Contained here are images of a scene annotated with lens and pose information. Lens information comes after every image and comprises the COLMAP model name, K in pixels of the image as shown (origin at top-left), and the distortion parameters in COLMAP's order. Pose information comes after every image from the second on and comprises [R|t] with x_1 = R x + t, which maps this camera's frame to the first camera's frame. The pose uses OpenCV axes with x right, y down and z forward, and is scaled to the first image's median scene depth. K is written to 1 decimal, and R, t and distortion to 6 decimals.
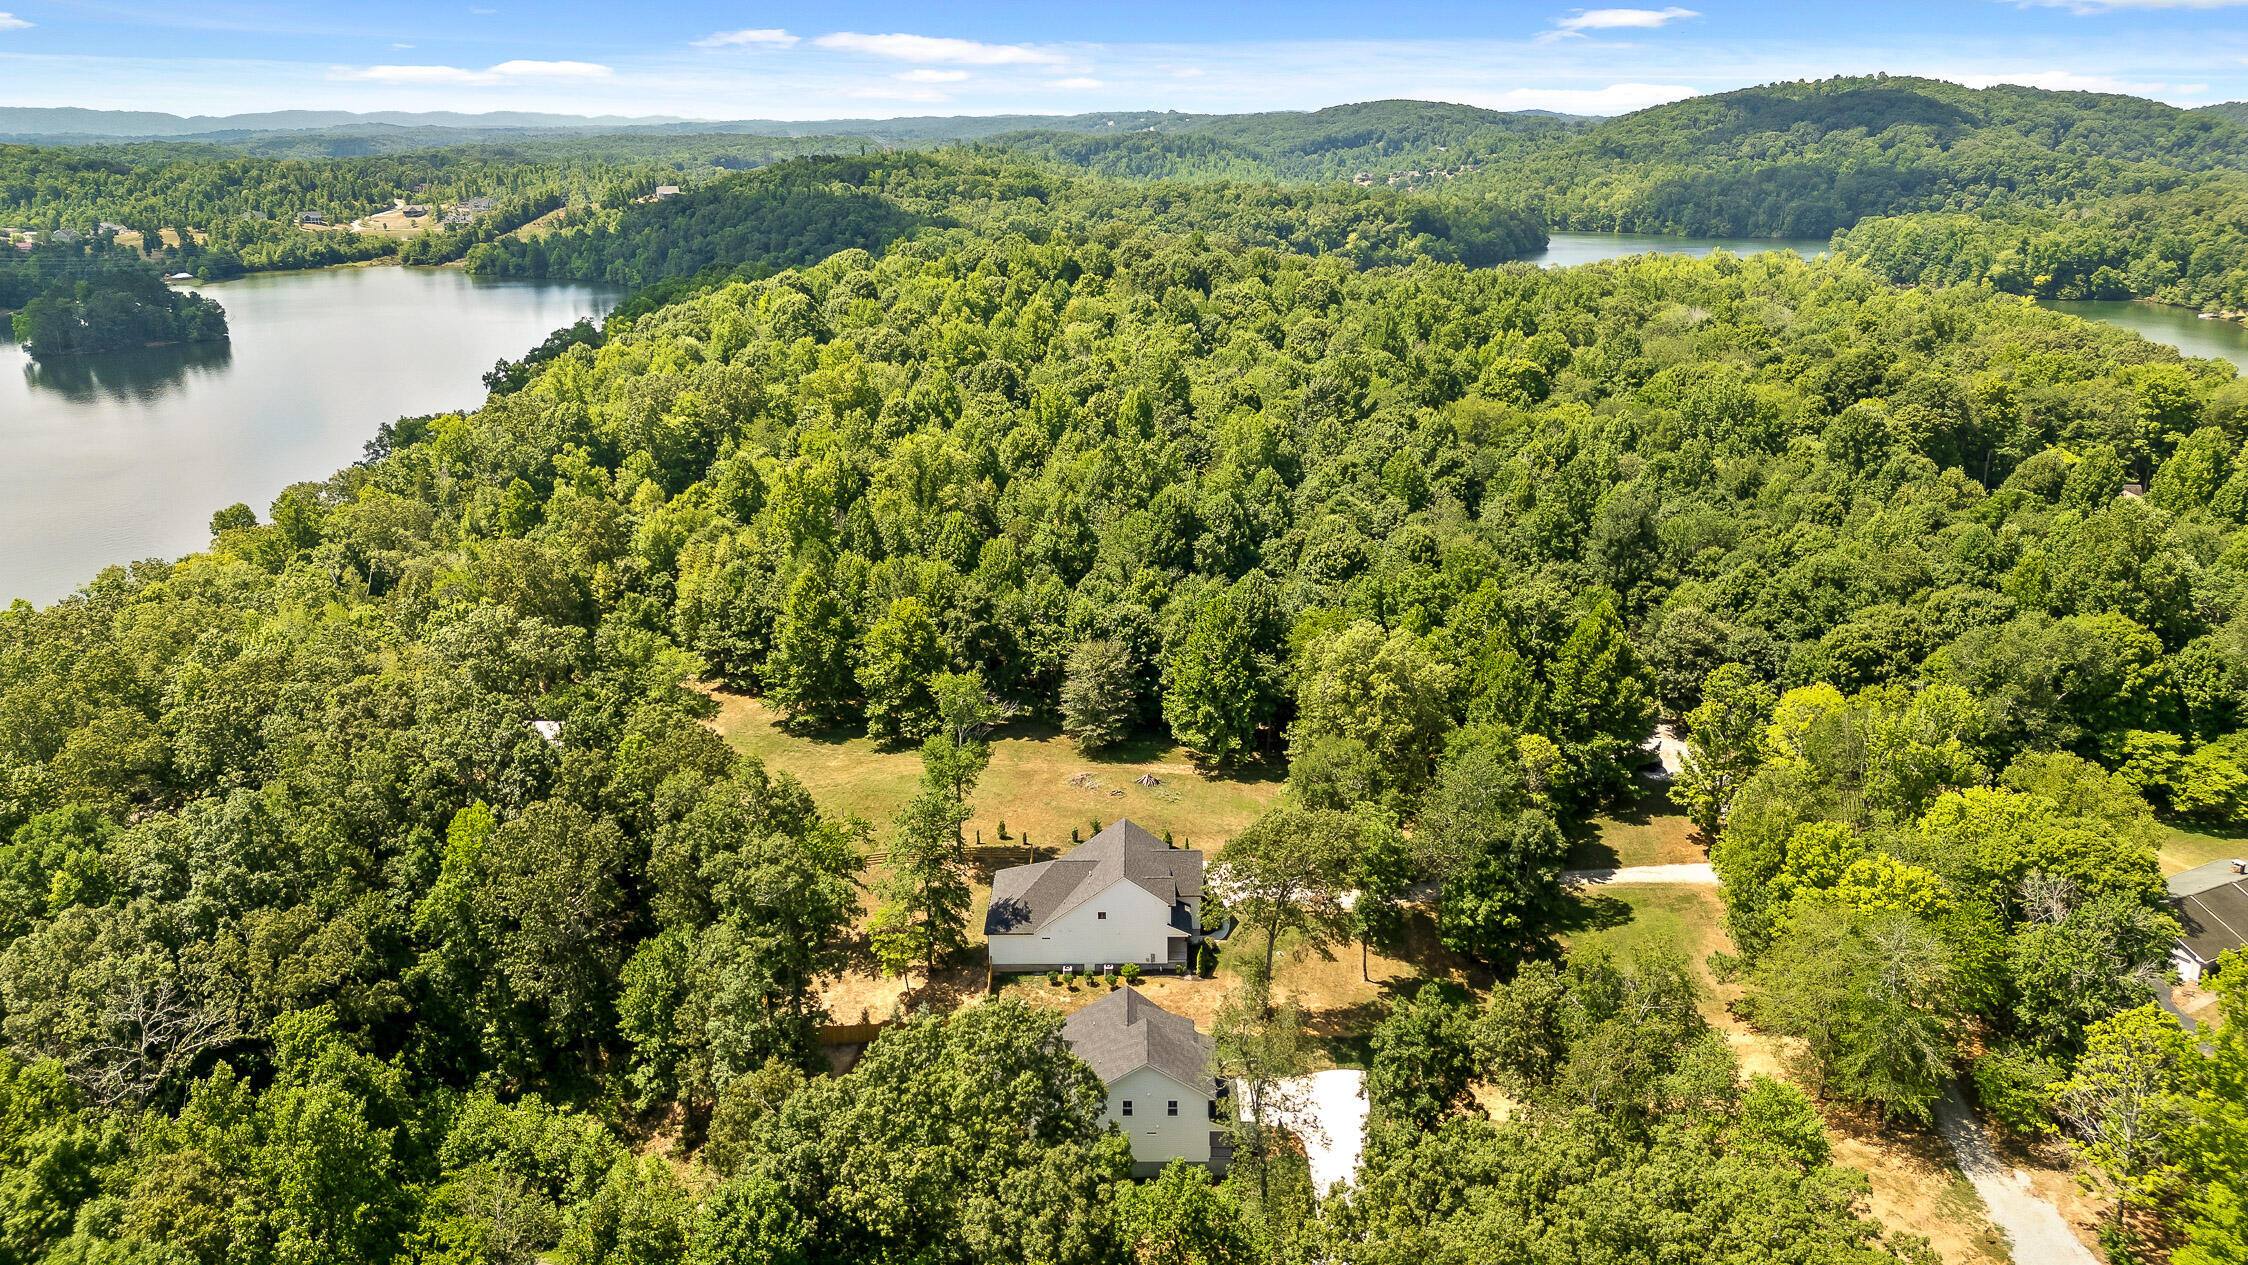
lens RADIAL K [[1573.4, 0, 1129.1], [0, 1573.4, 616.0], [0, 0, 1]] dist [0.063120, -0.062320]
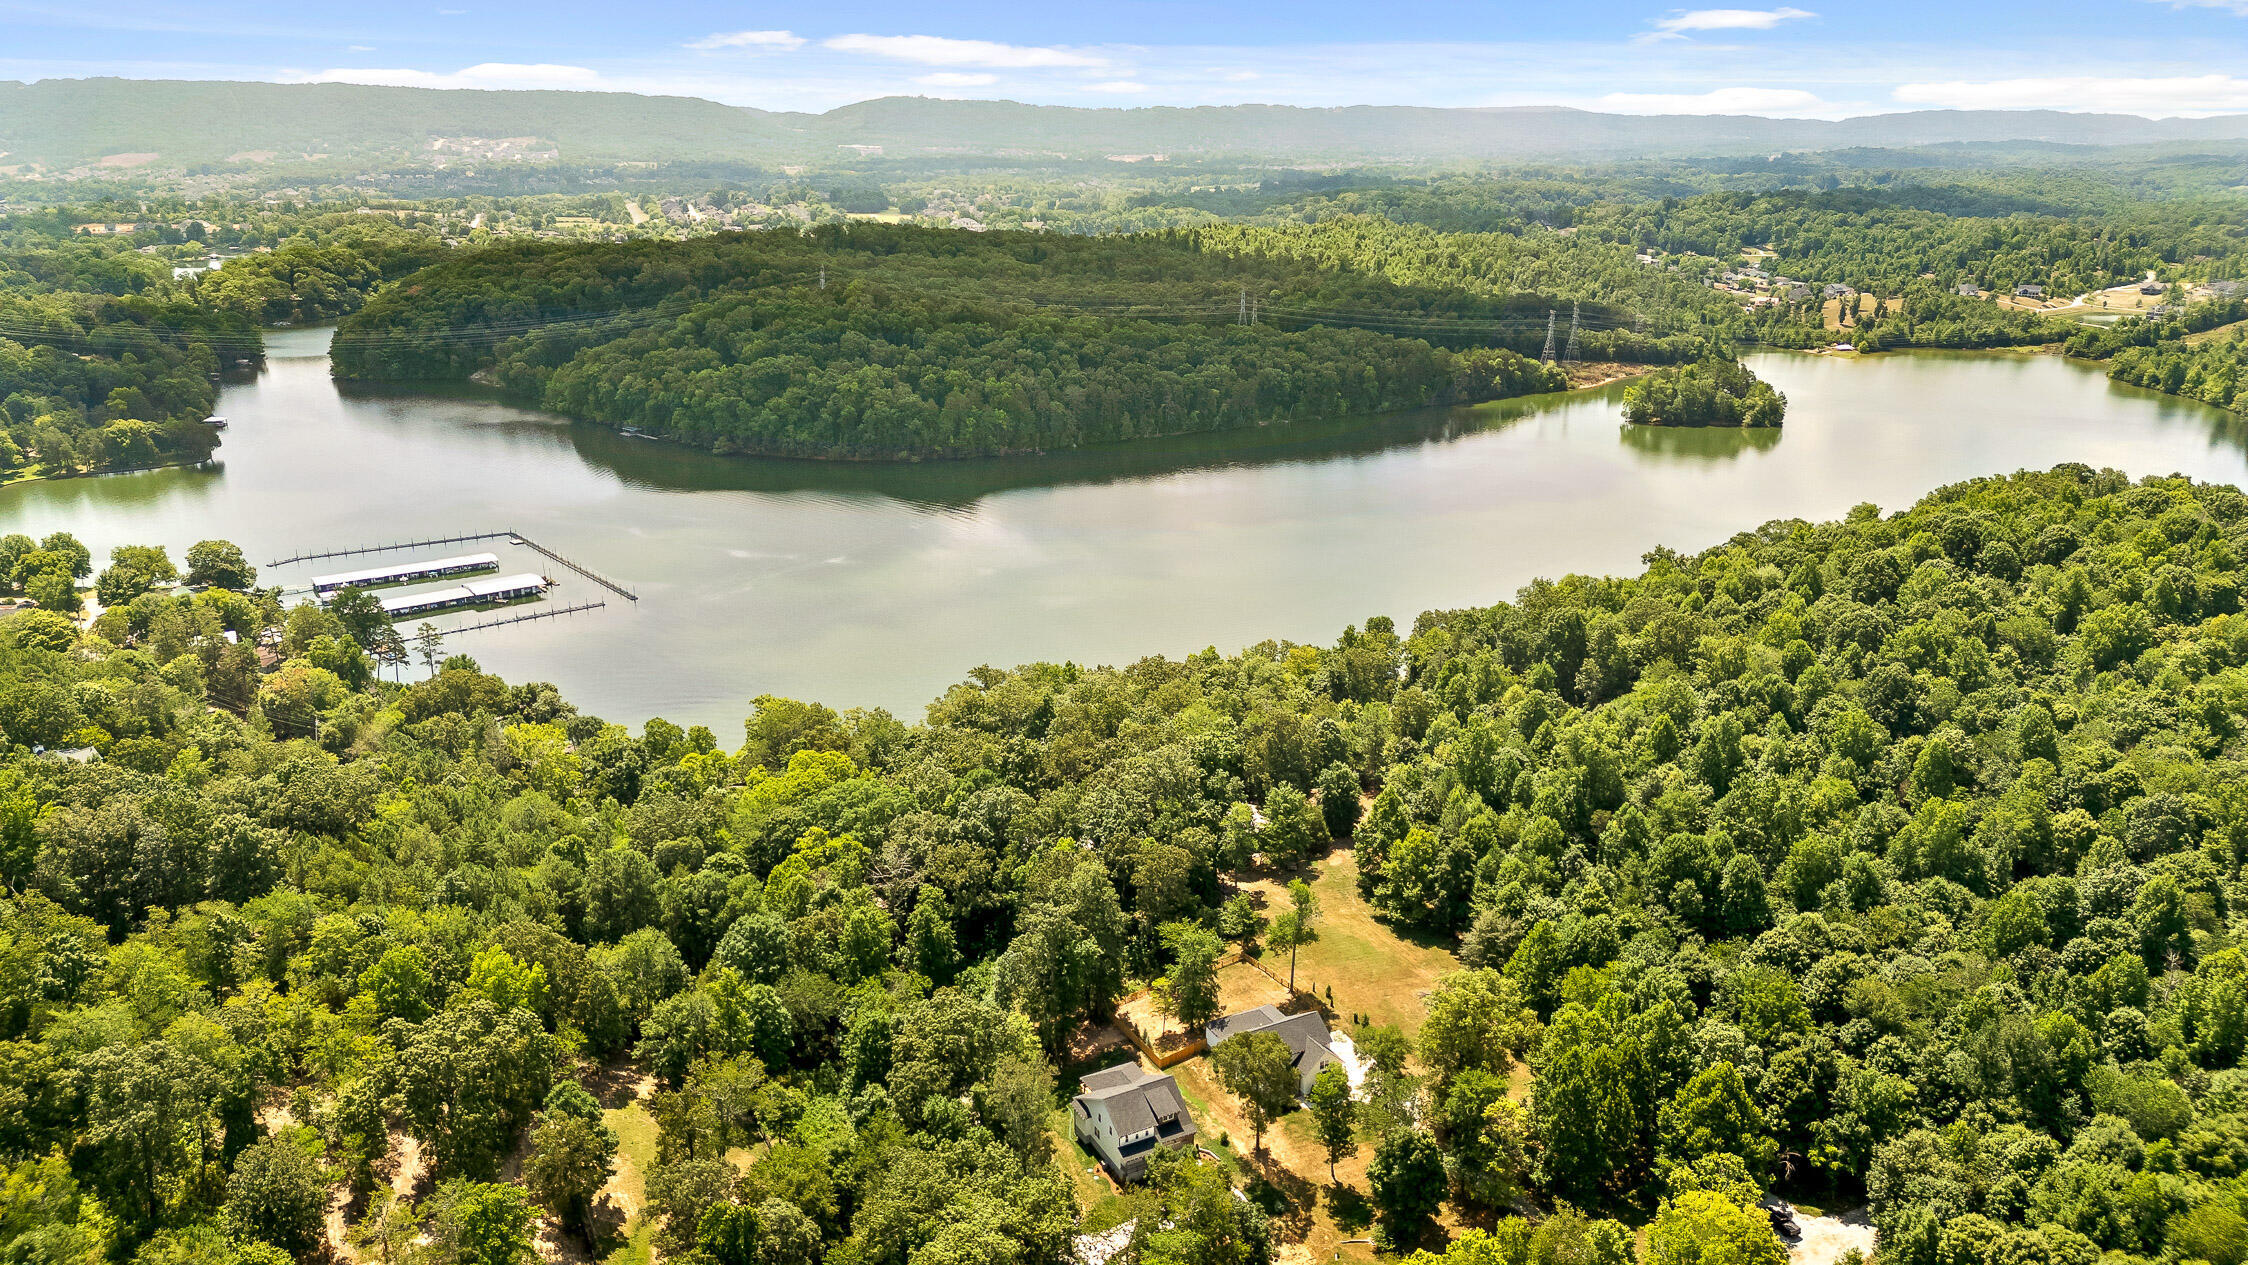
lens RADIAL K [[1573.4, 0, 1120.0], [0, 1573.4, 639.3], [0, 0, 1]] dist [0.063120, -0.062320]
pose [[0.472157, 0.285725, -0.833924, 0.181240], [-0.269931, 0.947432, 0.171784, -0.071824], [0.839169, 0.143993, 0.524463, -0.007704]]
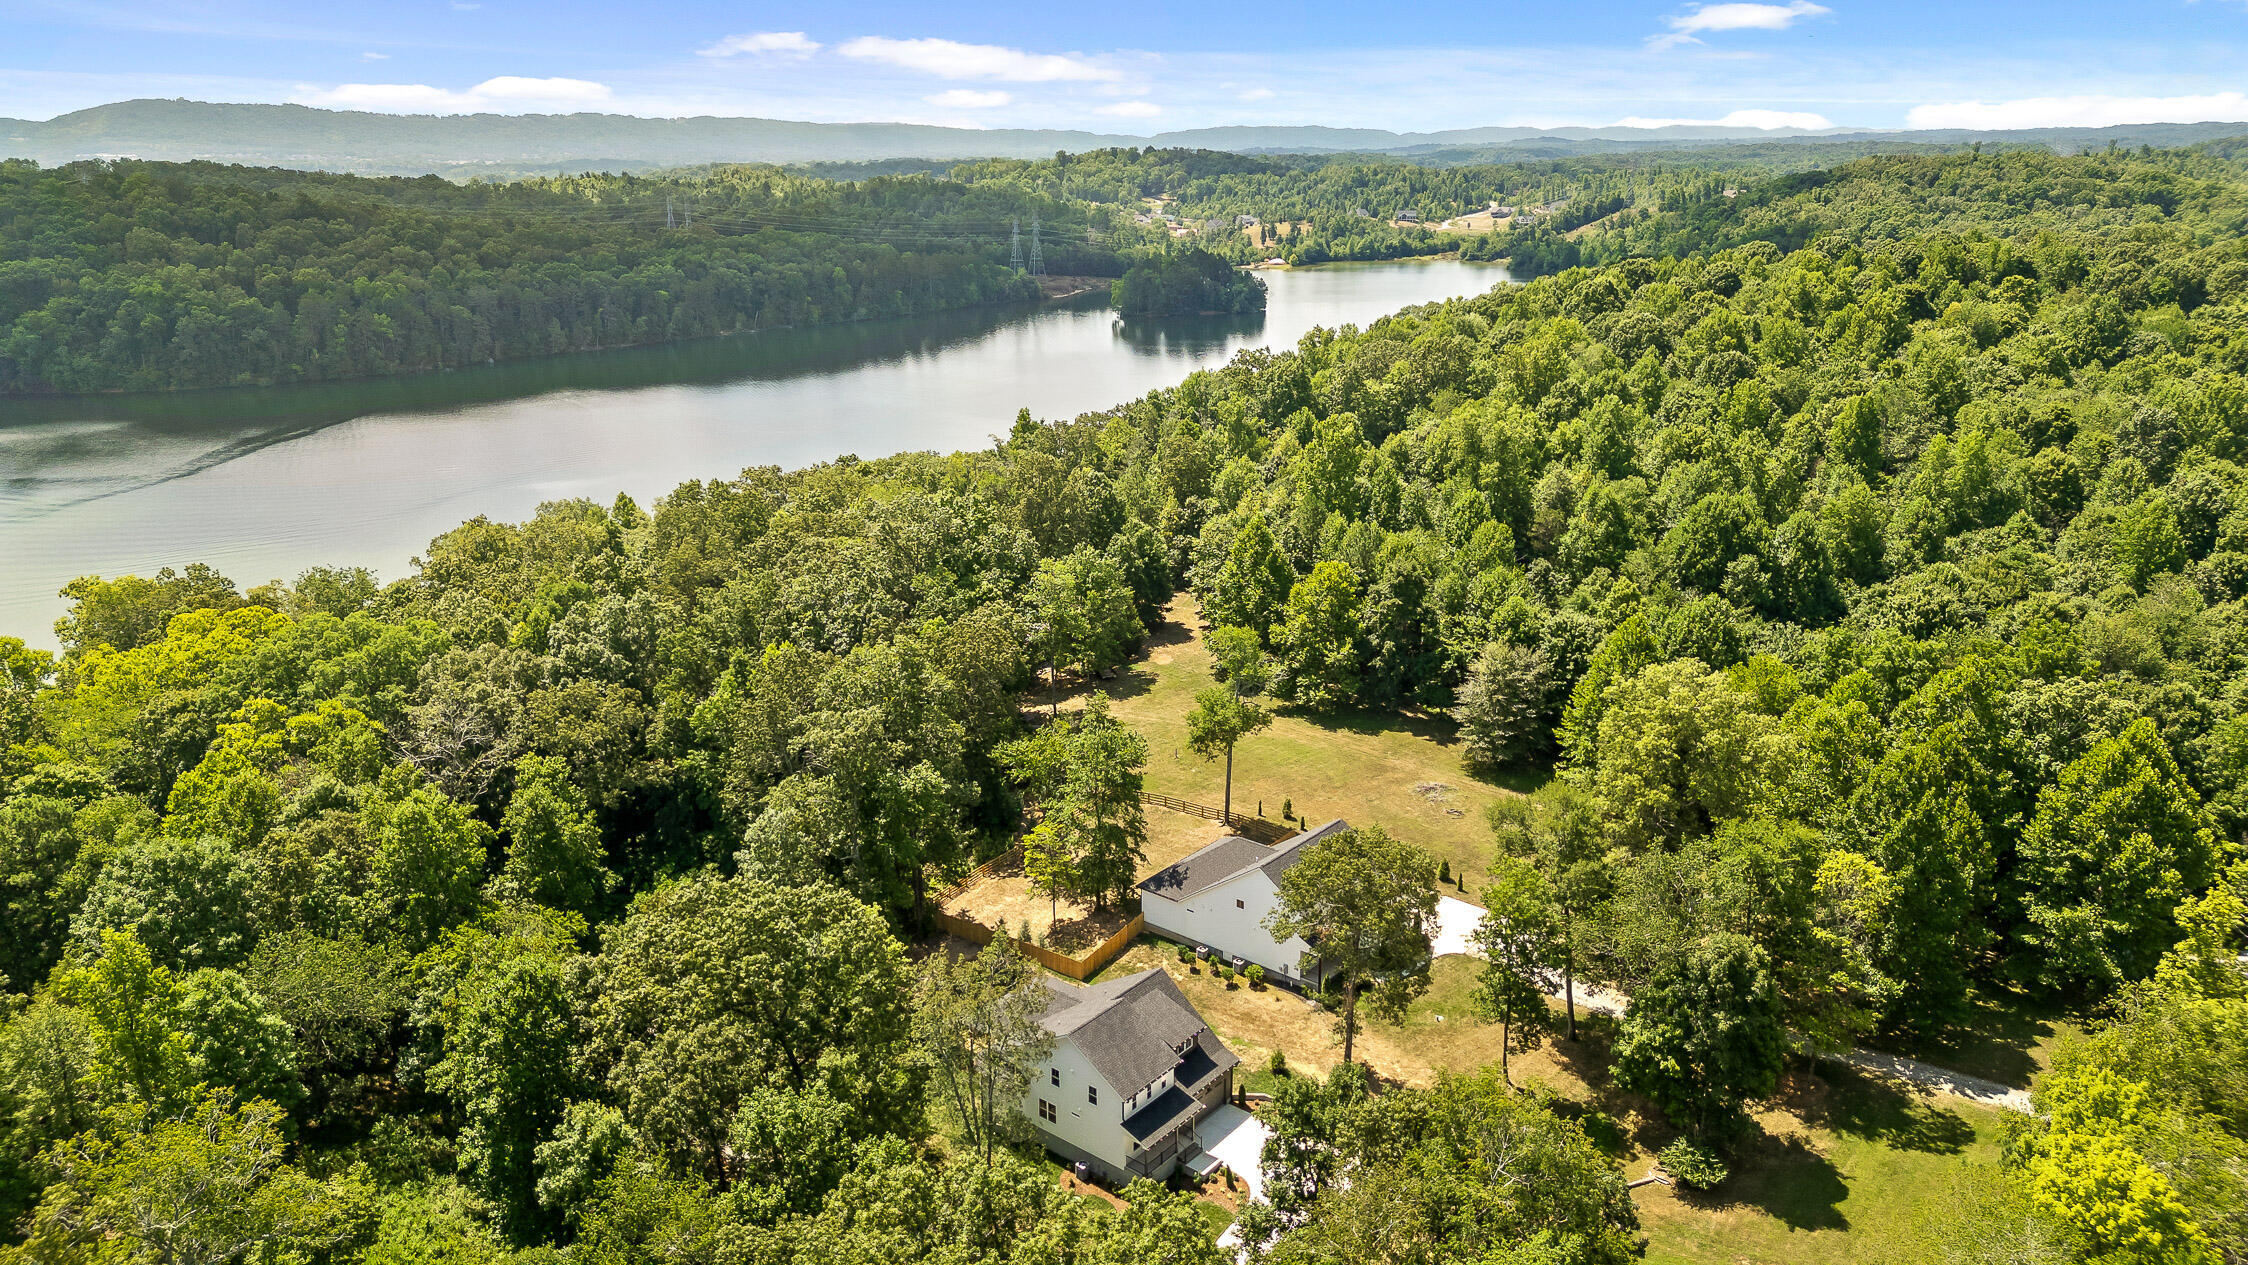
lens RADIAL K [[1573.4, 0, 1122.0], [0, 1573.4, 646.5], [0, 0, 1]] dist [0.063120, -0.062320]
pose [[0.774921, 0.194728, -0.601314, 0.067461], [-0.189206, 0.979200, 0.073270, -0.001245], [0.603075, 0.056993, 0.795646, 0.034828]]
